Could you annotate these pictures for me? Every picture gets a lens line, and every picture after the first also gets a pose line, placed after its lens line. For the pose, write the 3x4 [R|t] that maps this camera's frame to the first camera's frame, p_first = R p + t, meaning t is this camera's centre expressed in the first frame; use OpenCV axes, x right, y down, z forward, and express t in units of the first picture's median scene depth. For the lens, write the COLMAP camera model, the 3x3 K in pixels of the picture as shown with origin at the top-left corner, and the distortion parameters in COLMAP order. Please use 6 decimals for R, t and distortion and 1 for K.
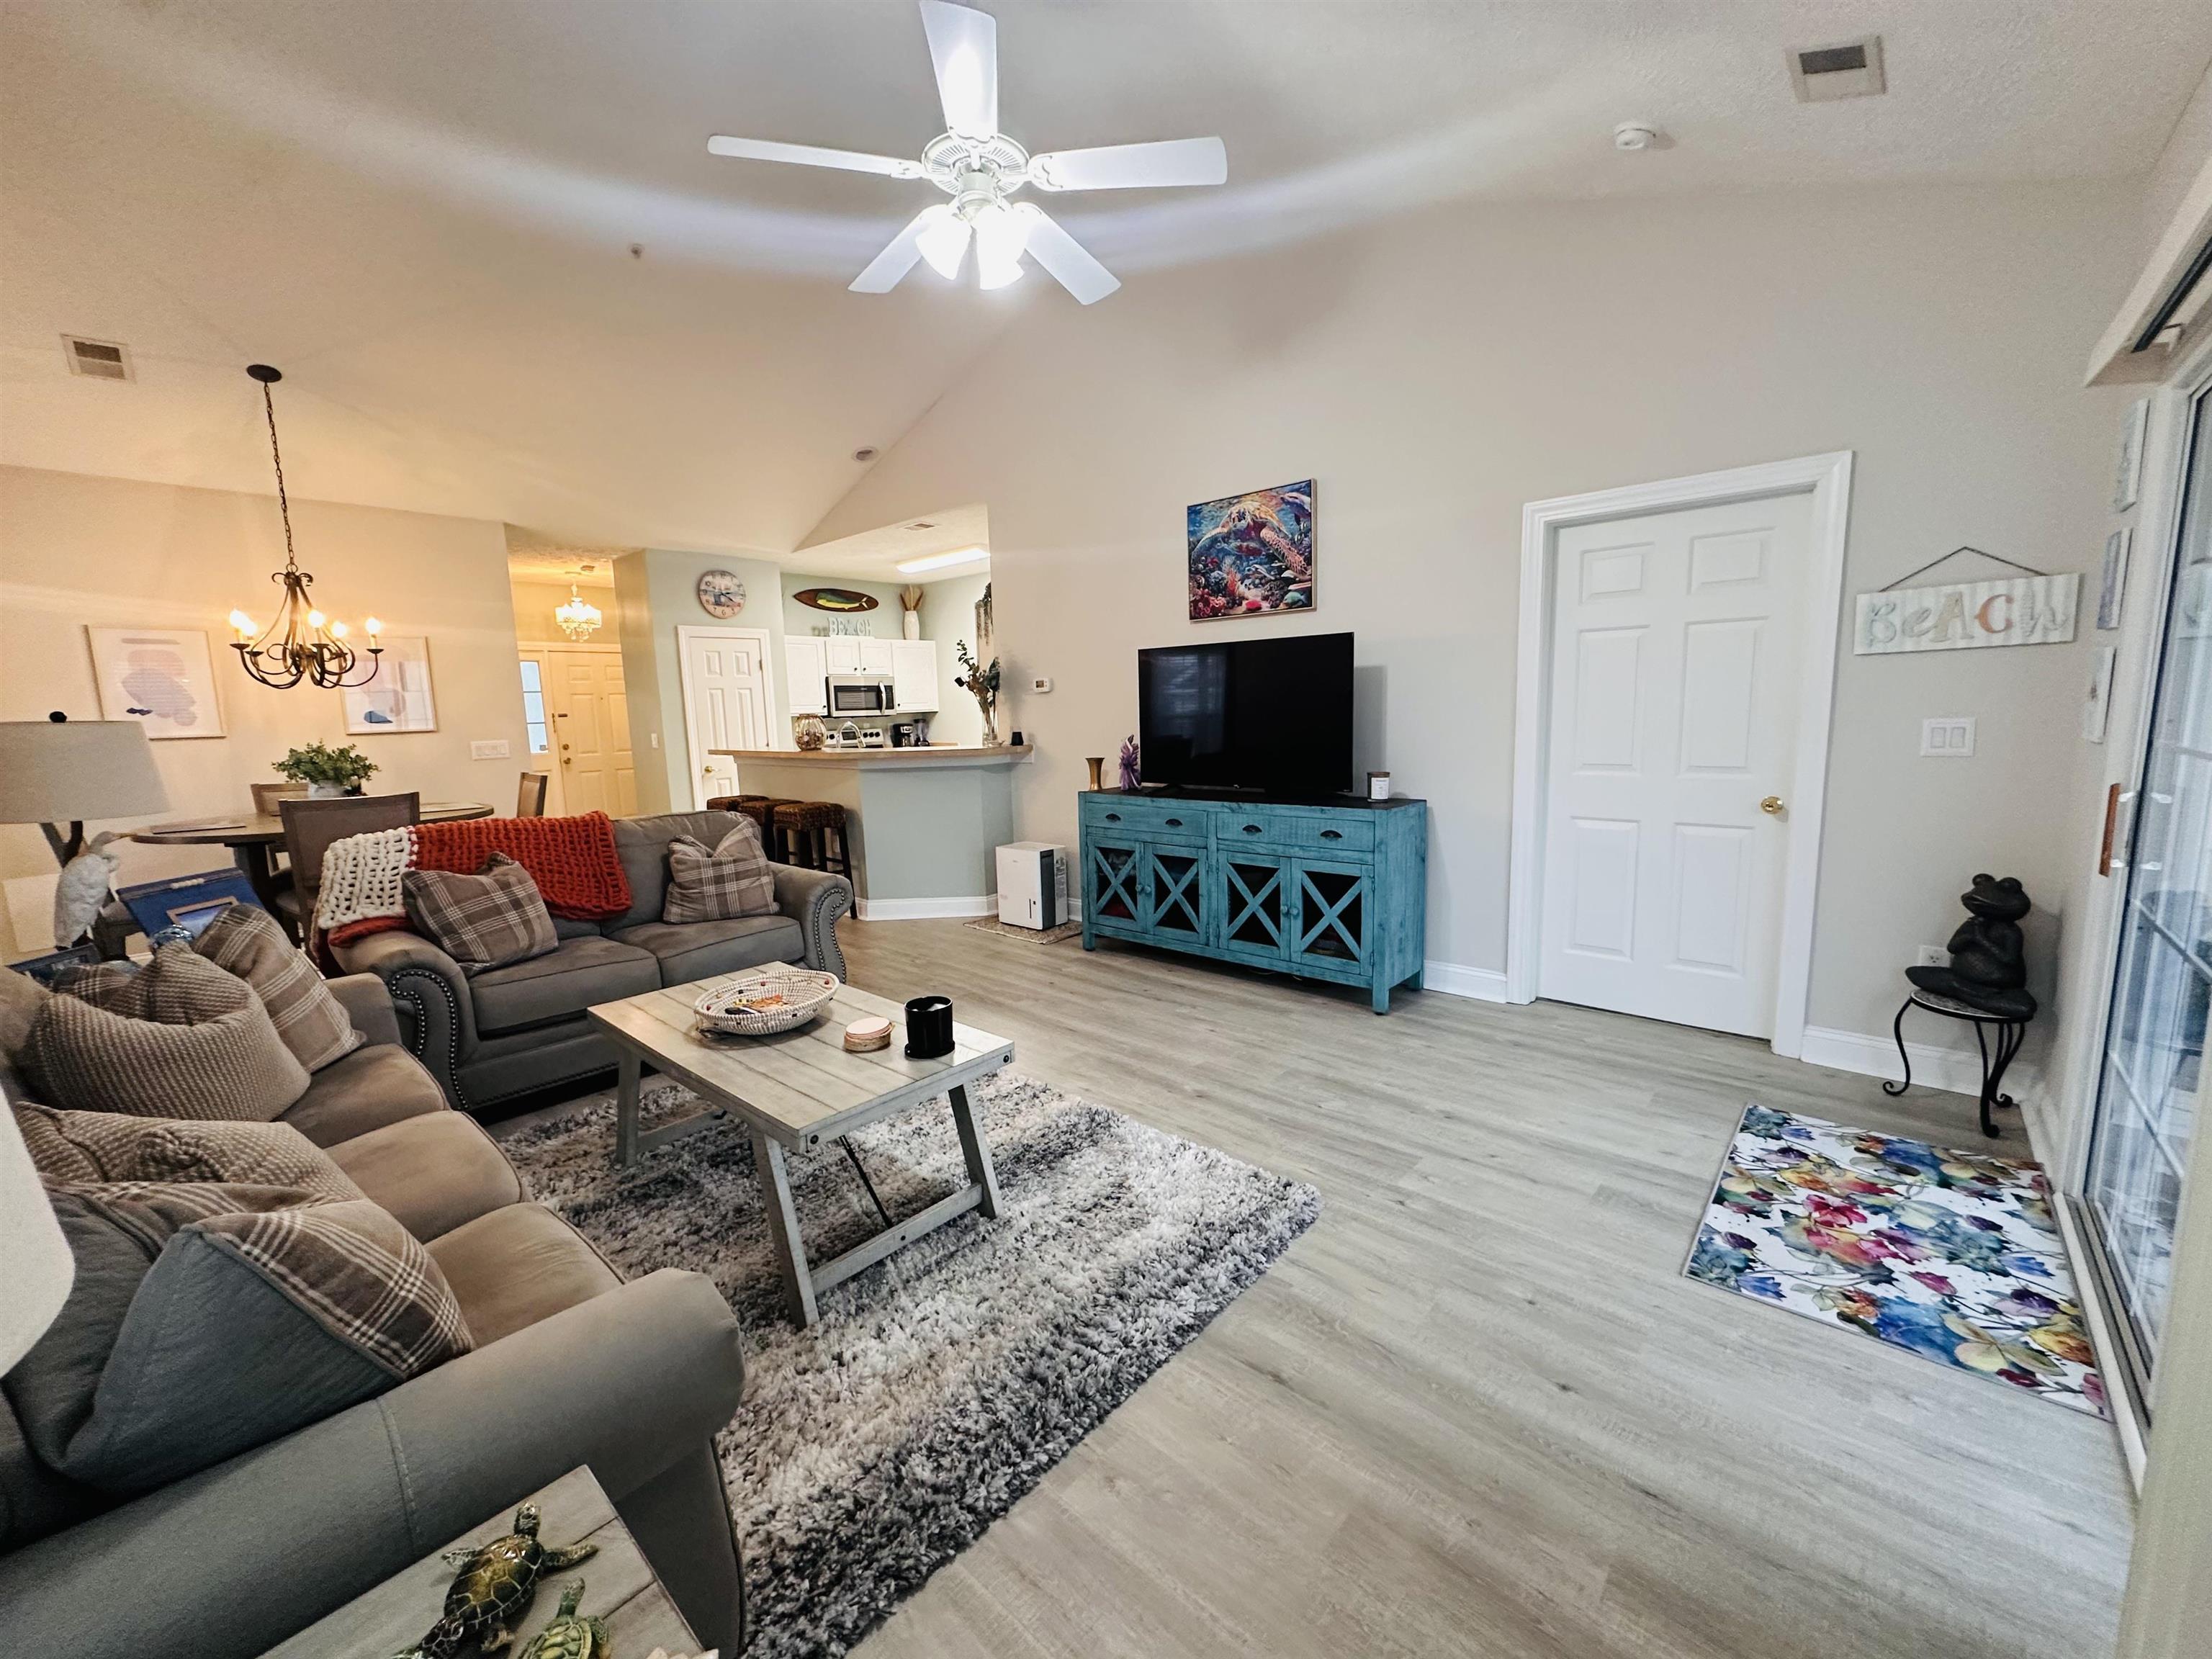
lens RADIAL K [[877.1, 0, 1109.6], [0, 877.1, 825.3], [0, 0, 1]] dist [-0.003426, -0.000083]
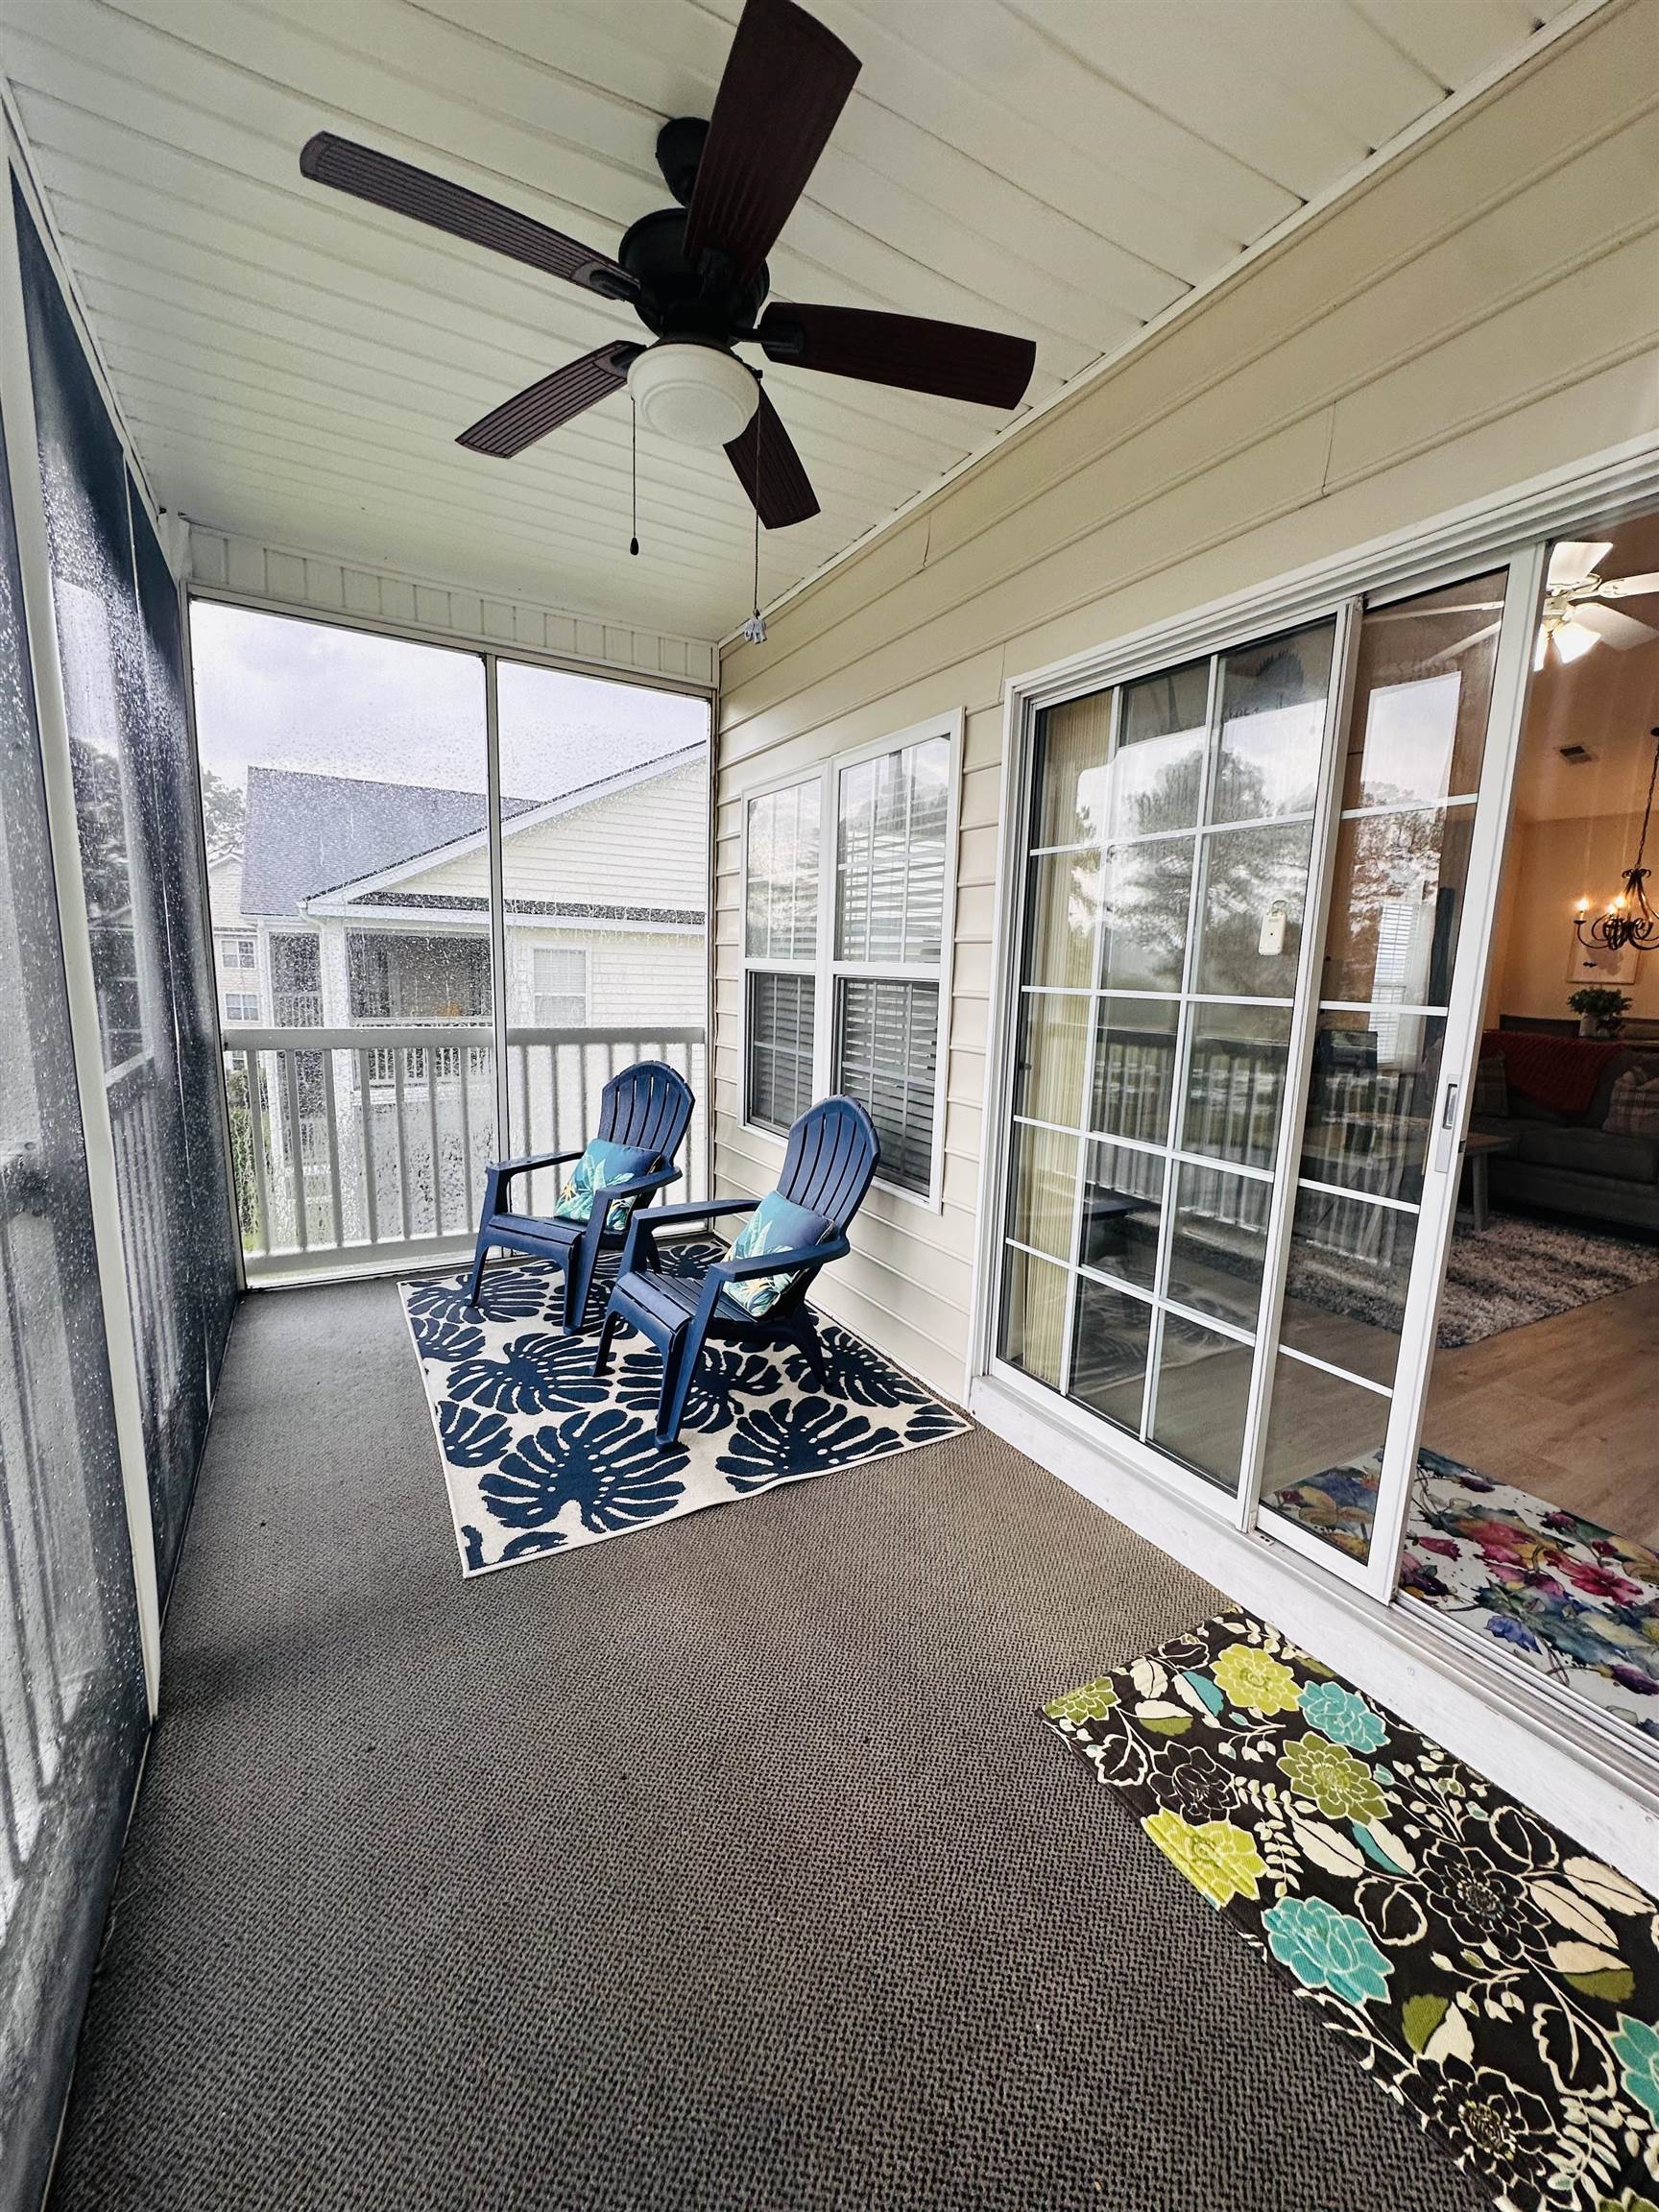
lens RADIAL K [[877.1, 0, 834.0], [0, 877.1, 1106.7], [0, 0, 1]] dist [-0.003426, -0.000083]
pose [[-0.312812, 0.168771, -0.934701, 0.929290], [-0.152349, 0.962430, 0.224764, -0.034522], [0.937517, 0.212709, -0.275347, 0.243005]]
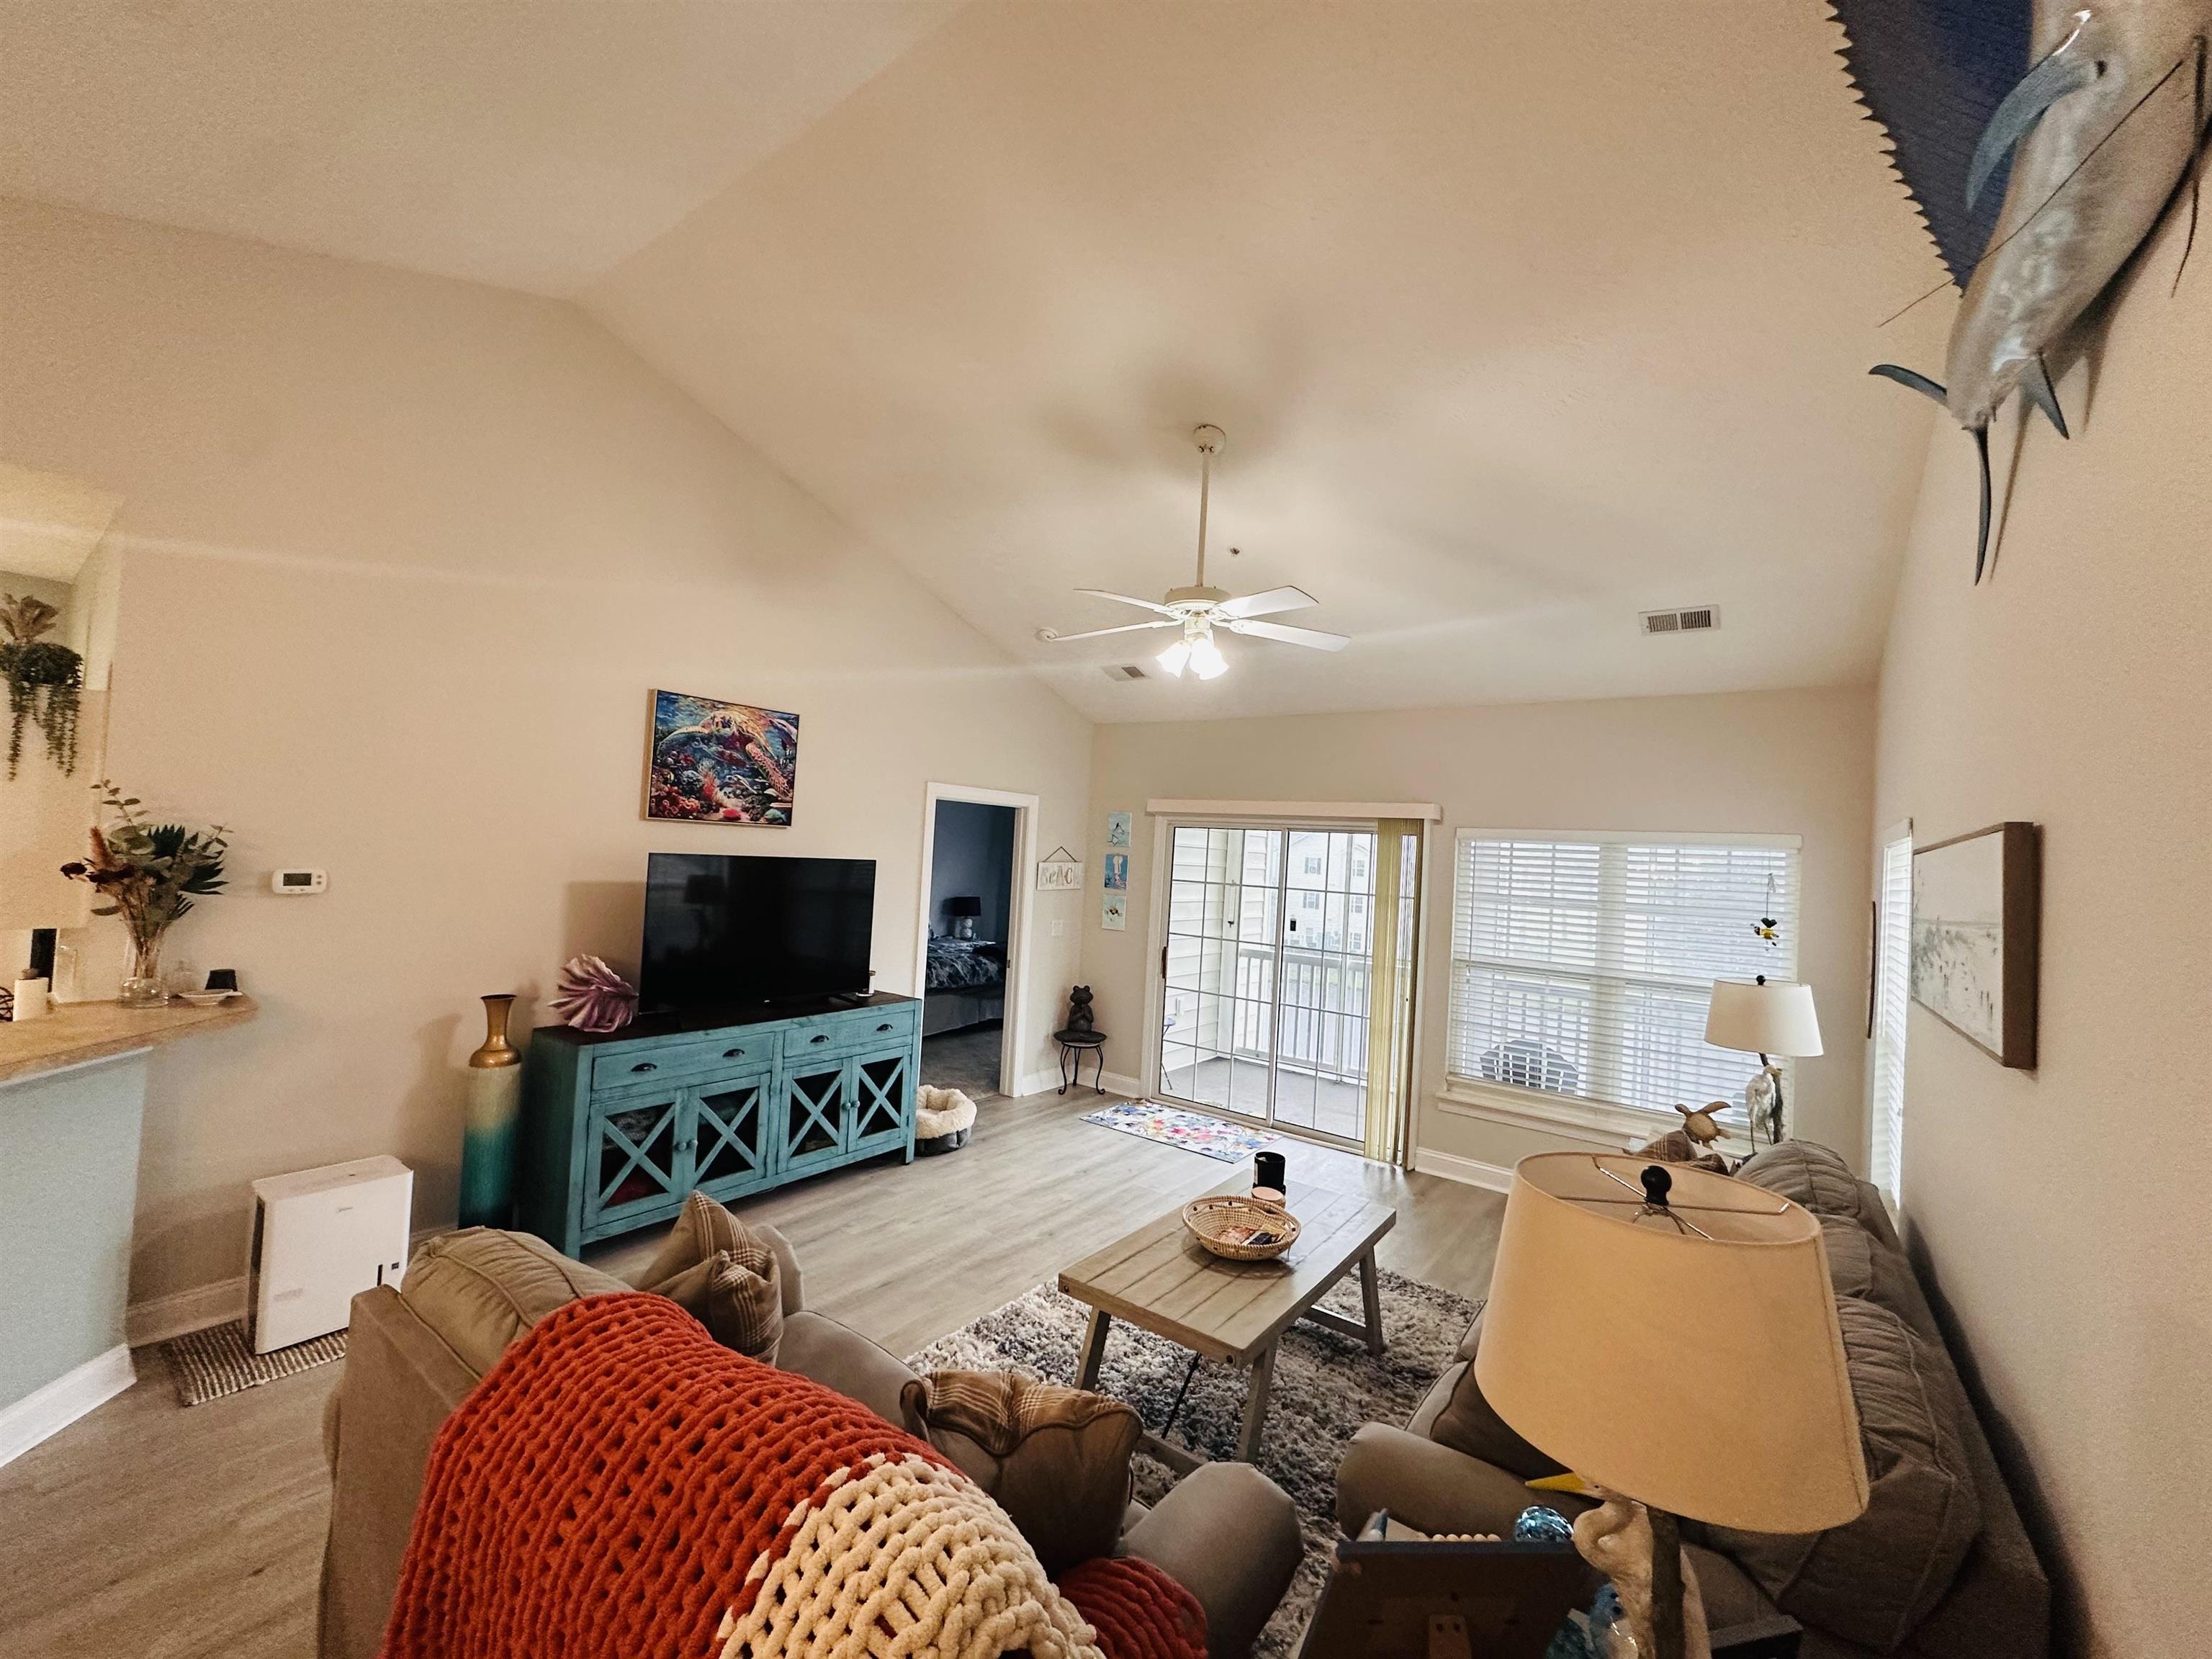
lens RADIAL K [[877.1, 0, 1109.6], [0, 877.1, 825.3], [0, 0, 1]] dist [-0.003426, -0.000083]
pose [[-0.091616, 0.055430, 0.994250, -0.888297], [0.084263, 0.995300, -0.047724, -0.164154], [-0.992223, 0.079406, -0.095857, 0.709029]]
